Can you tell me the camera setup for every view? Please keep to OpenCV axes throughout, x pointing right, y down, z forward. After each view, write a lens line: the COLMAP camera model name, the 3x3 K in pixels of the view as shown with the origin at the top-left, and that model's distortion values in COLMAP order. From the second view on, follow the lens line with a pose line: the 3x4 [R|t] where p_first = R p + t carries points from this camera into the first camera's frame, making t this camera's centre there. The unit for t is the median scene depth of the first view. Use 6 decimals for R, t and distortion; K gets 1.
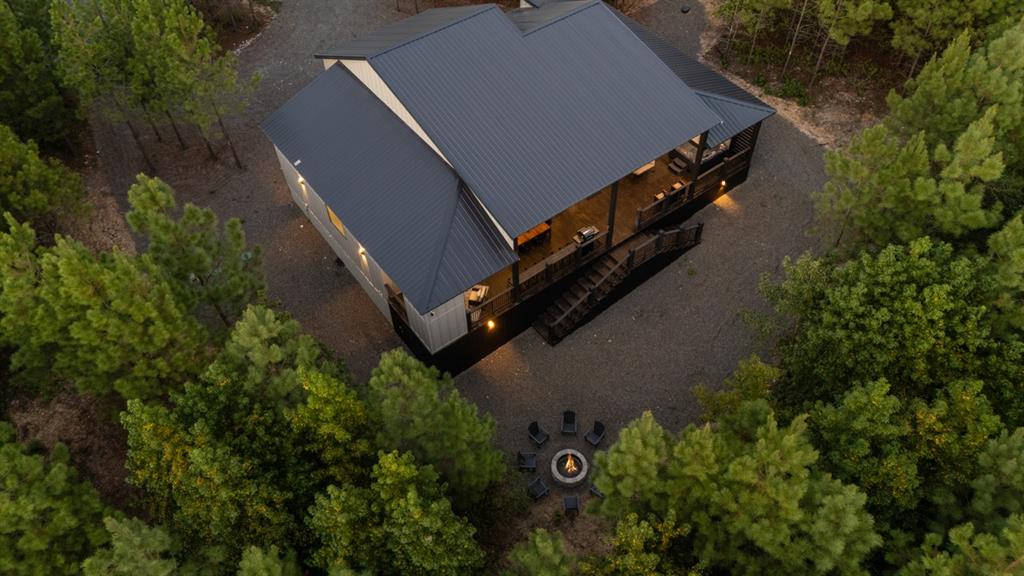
lens RADIAL K [[766.8, 0, 512.0], [0, 766.8, 288.0], [0, 0, 1]] dist [0.004781, -0.000712]
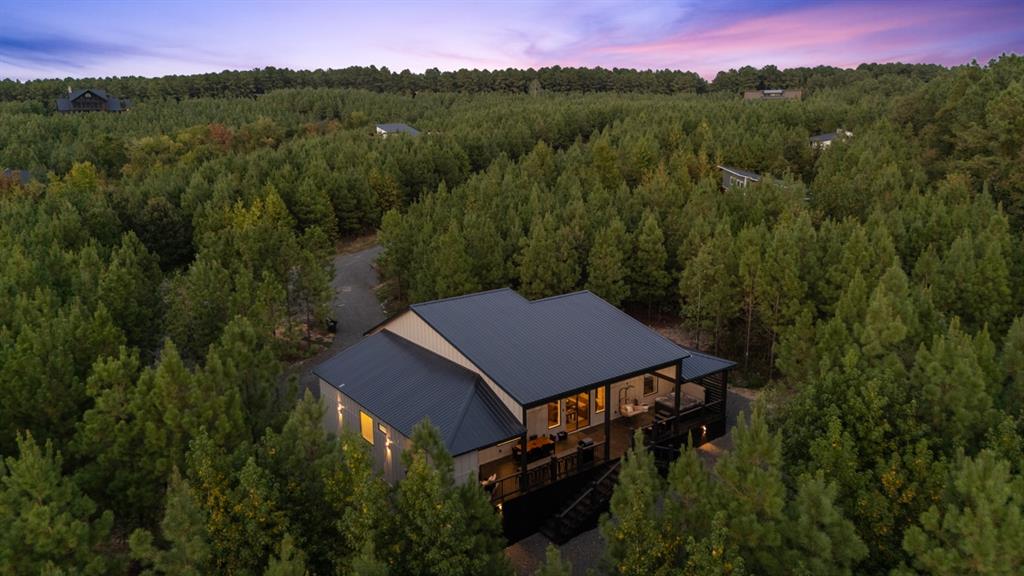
lens RADIAL K [[766.8, 0, 512.0], [0, 766.8, 288.0], [0, 0, 1]] dist [0.004781, -0.000712]
pose [[0.999996, 0.002880, -0.000486, -0.011443], [-0.002584, 0.795109, -0.606462, 0.402297], [-0.001360, 0.606460, 0.795113, -0.034374]]
